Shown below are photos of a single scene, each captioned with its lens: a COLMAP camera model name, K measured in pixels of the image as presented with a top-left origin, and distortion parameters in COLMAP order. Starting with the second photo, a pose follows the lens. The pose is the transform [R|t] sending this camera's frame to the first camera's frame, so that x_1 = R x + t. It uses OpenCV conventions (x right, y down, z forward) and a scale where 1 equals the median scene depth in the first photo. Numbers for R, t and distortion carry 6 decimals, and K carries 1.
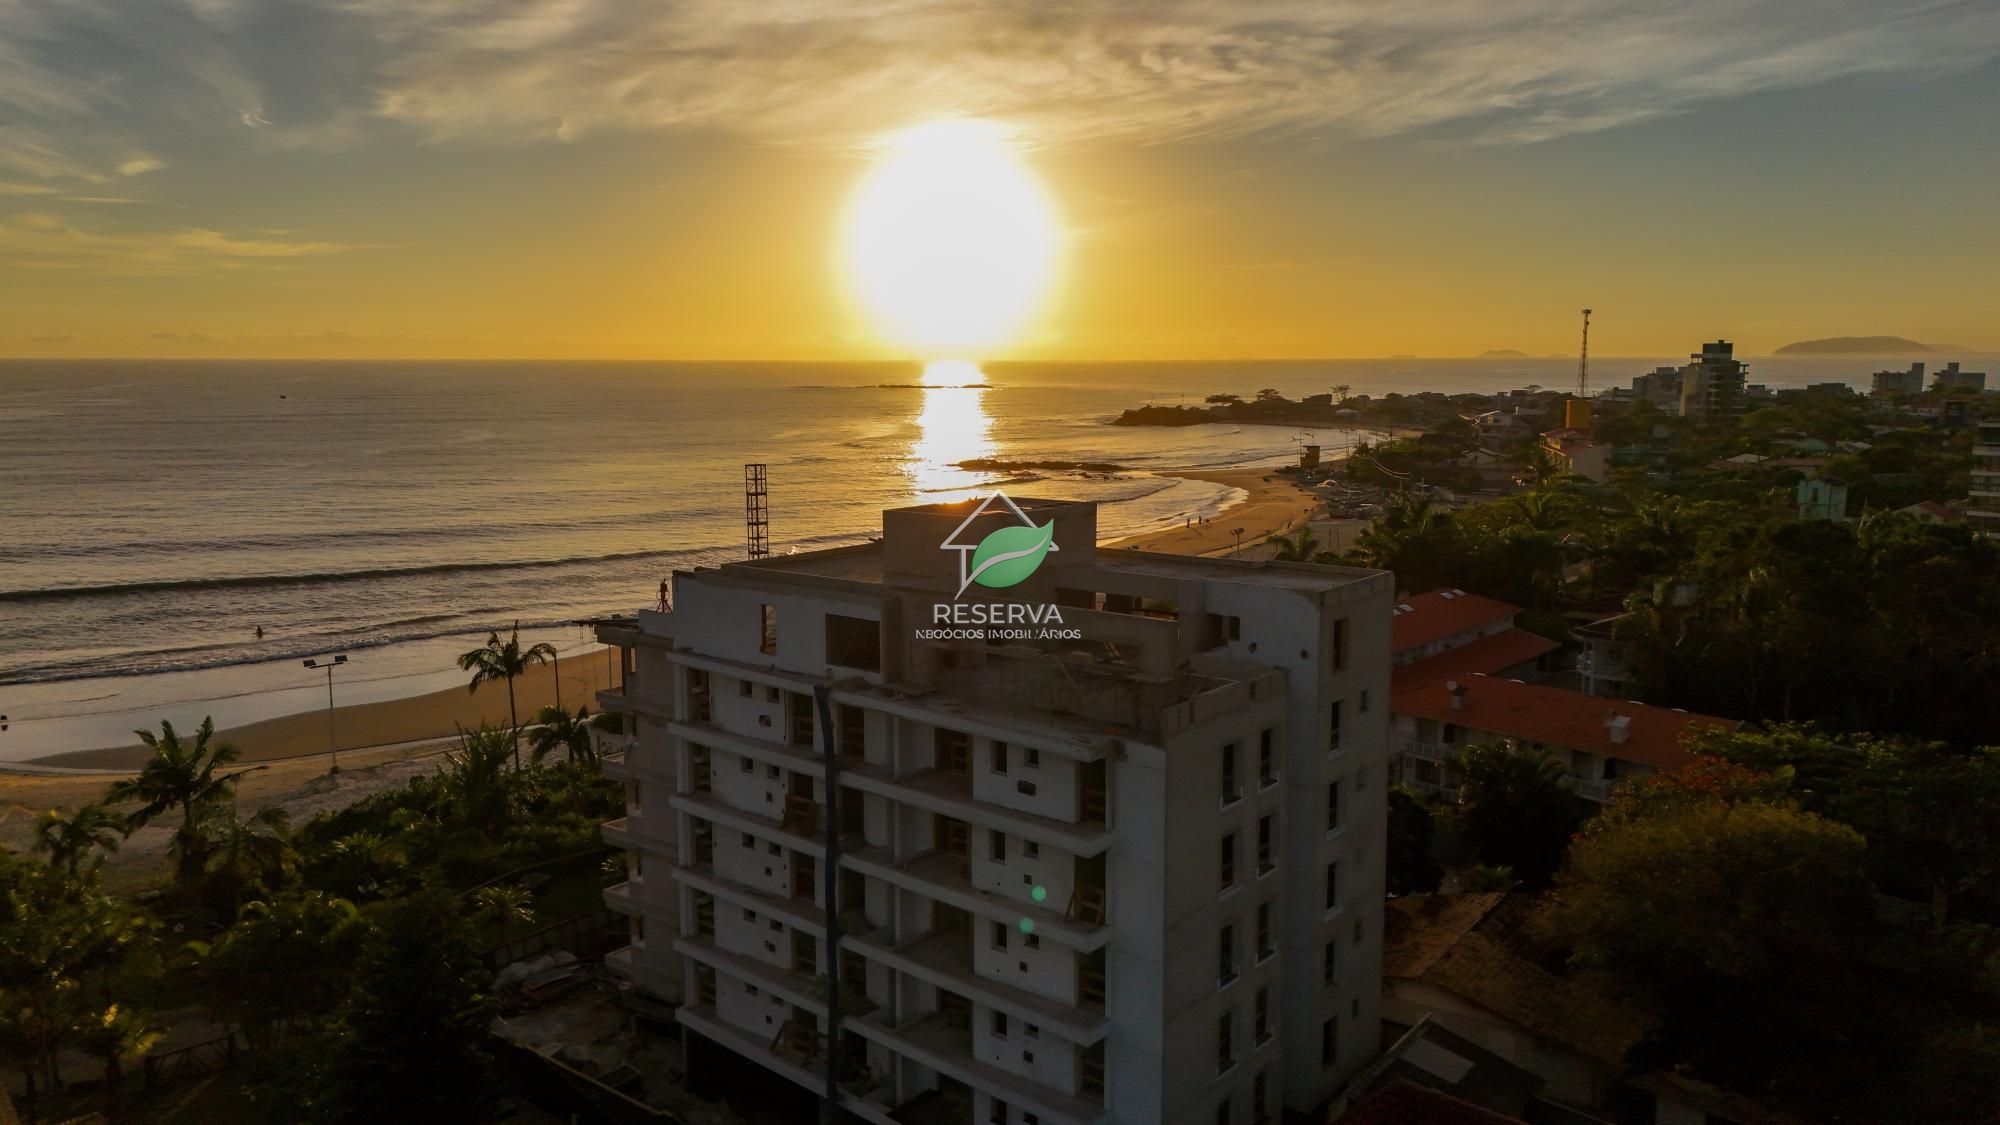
lens RADIAL K [[1493.4, 0, 1000.0], [0, 1493.4, 562.5], [0, 0, 1]] dist [0.092568, -0.090393]
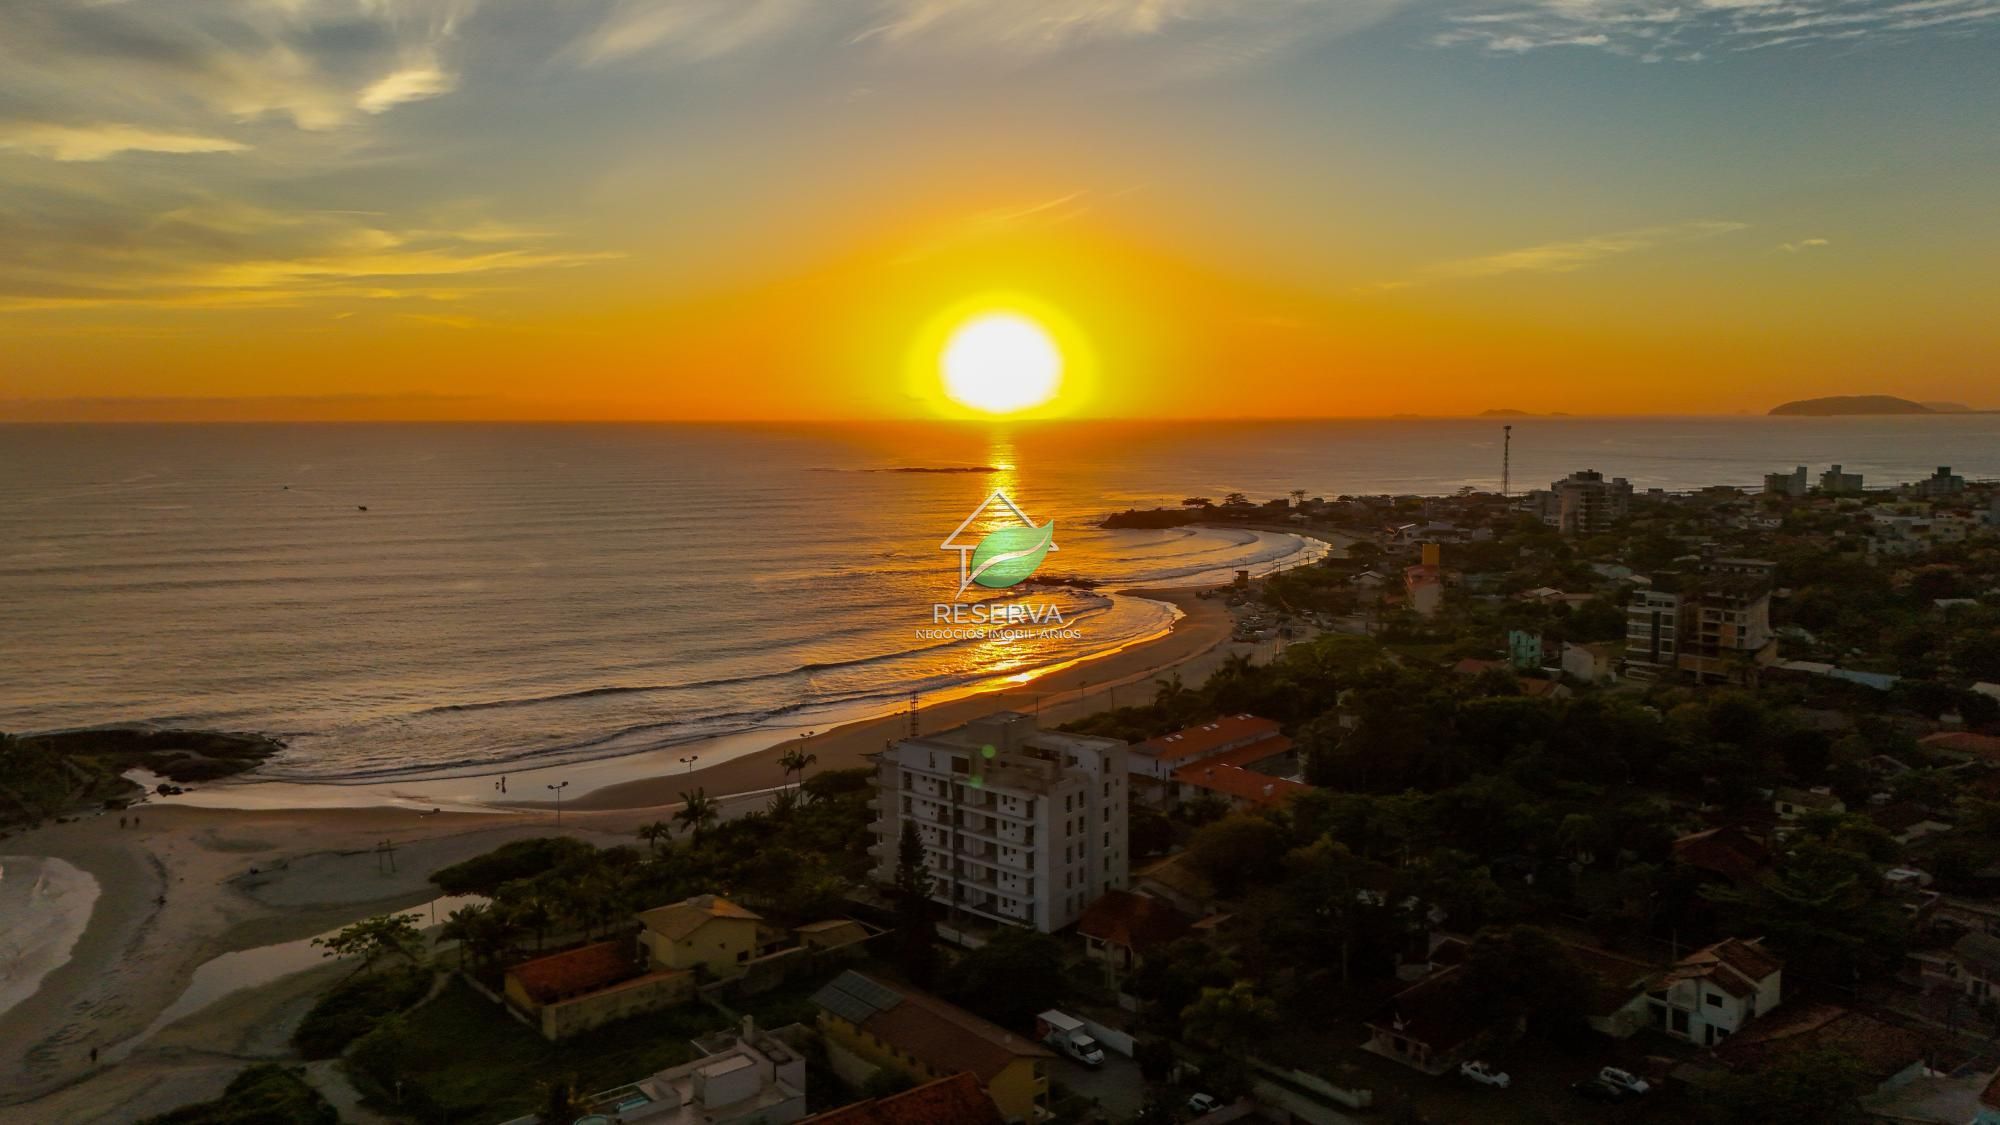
lens RADIAL K [[1493.4, 0, 1000.0], [0, 1493.4, 562.5], [0, 0, 1]] dist [0.092568, -0.090393]
pose [[0.999987, -0.002875, -0.004242, 0.003424], [0.002715, 0.999302, -0.037257, -0.196936], [0.004346, 0.037245, 0.999297, -1.685412]]
